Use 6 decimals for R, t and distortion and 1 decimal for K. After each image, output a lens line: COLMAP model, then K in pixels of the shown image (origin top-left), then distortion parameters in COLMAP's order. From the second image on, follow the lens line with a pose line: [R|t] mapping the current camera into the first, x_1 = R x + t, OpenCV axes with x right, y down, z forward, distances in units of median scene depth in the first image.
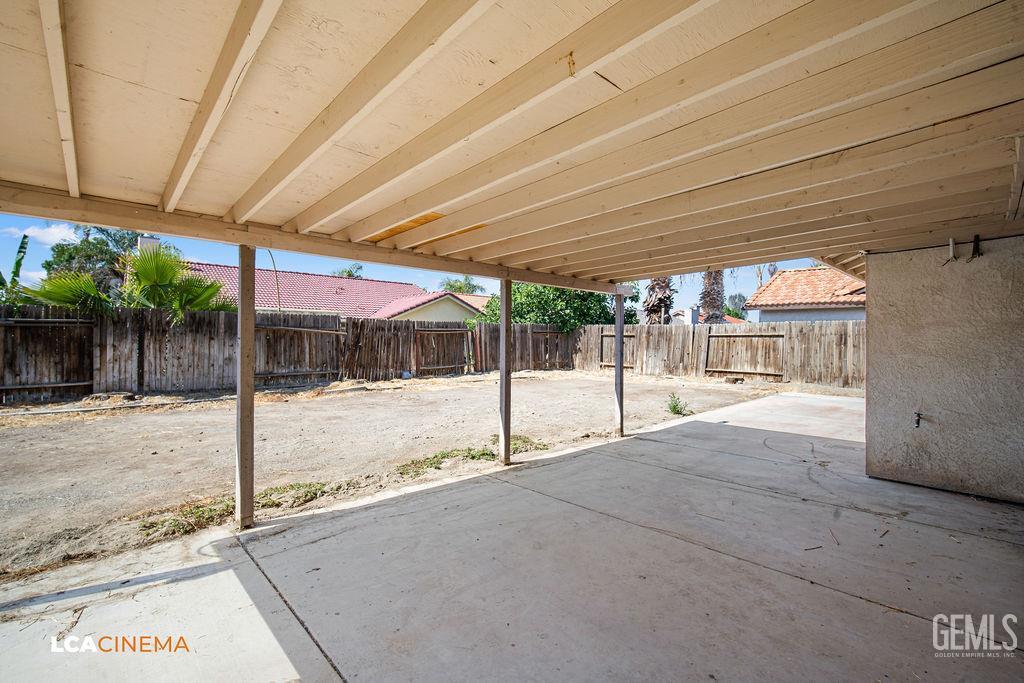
lens RADIAL K [[456.8, 0, 513.3], [0, 456.8, 343.8], [0, 0, 1]] dist [-0.005679, -0.000060]
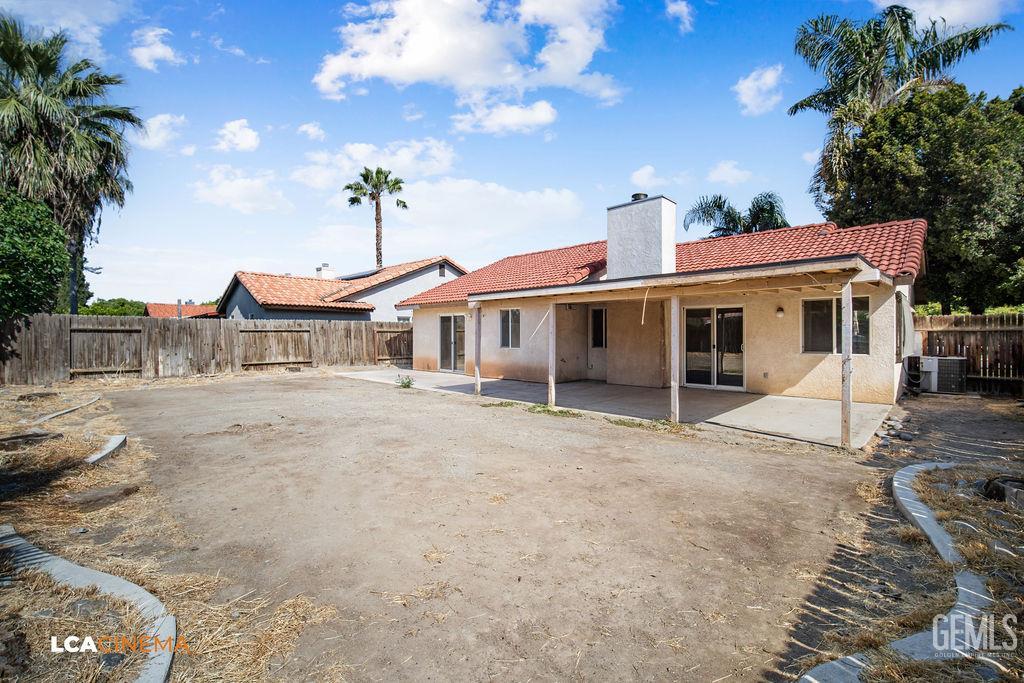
lens RADIAL K [[456.8, 0, 511.8], [0, 456.8, 336.9], [0, 0, 1]] dist [-0.005679, -0.000060]
pose [[-0.021706, -0.013174, 0.999678, -0.216448], [0.015909, 0.999782, 0.013521, -0.002942], [-0.999638, 0.016197, -0.021492, 0.145102]]
